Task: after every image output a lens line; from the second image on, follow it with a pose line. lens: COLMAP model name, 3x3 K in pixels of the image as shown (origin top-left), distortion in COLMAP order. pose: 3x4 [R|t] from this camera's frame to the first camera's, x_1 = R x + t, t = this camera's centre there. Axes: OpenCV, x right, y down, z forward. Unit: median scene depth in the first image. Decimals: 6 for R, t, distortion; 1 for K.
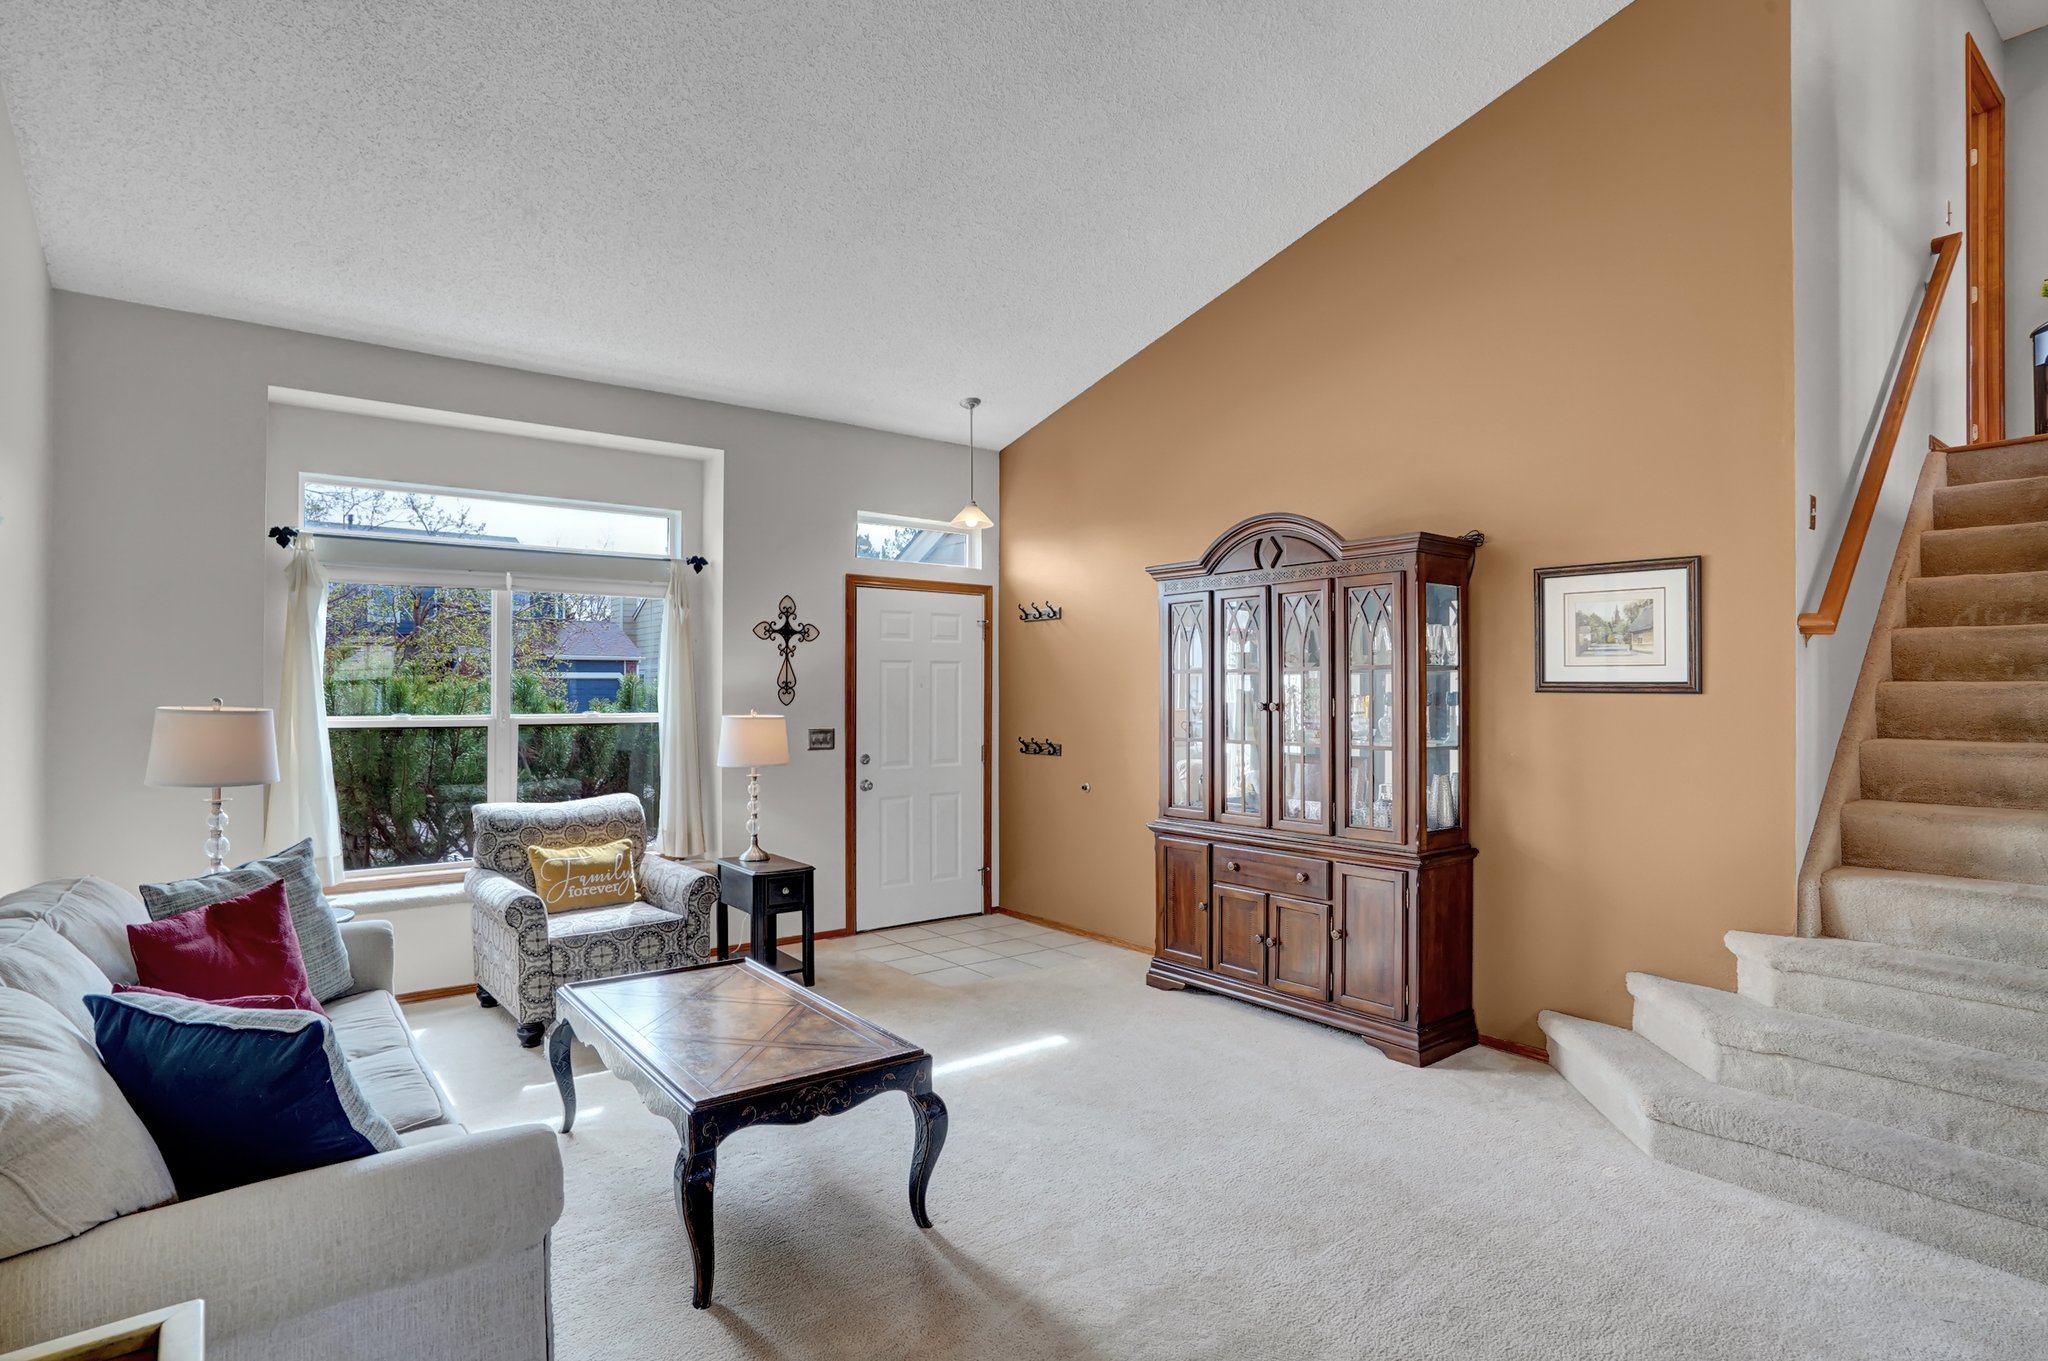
lens RADIAL K [[1094.6, 0, 986.2], [0, 1094.6, 687.2], [0, 0, 1]] dist [-0.039429, 0.024284]
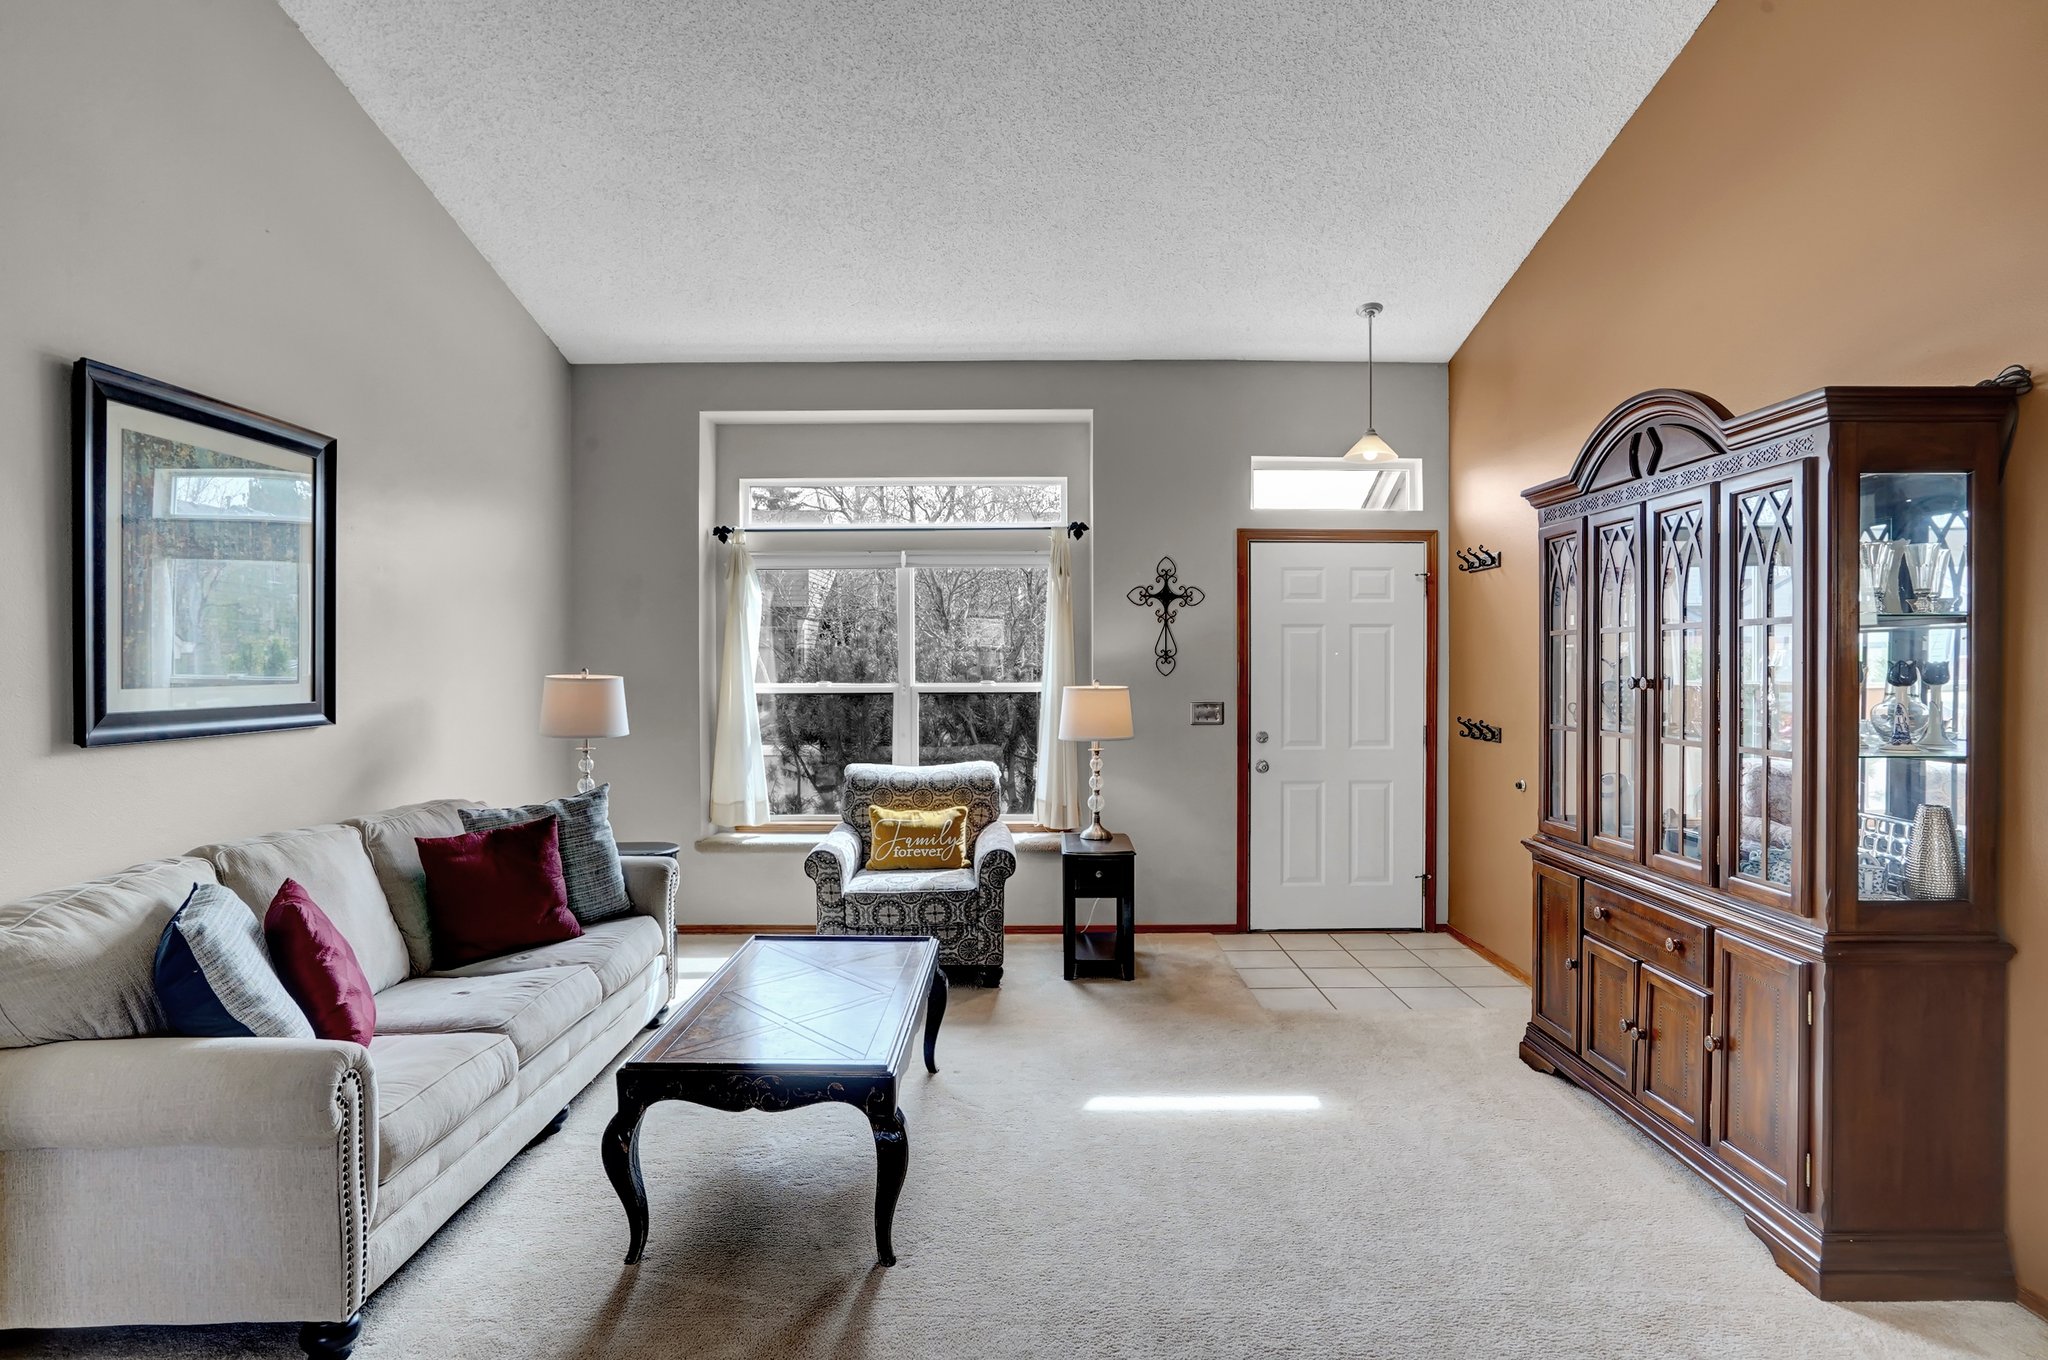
lens RADIAL K [[1094.6, 0, 965.0], [0, 1094.6, 672.5], [0, 0, 1]] dist [-0.039429, 0.024284]
pose [[0.782834, 0.004402, -0.622216, 0.291044], [0.005732, 0.999882, 0.014285, -0.000435], [0.622205, -0.014750, 0.782716, 0.186979]]
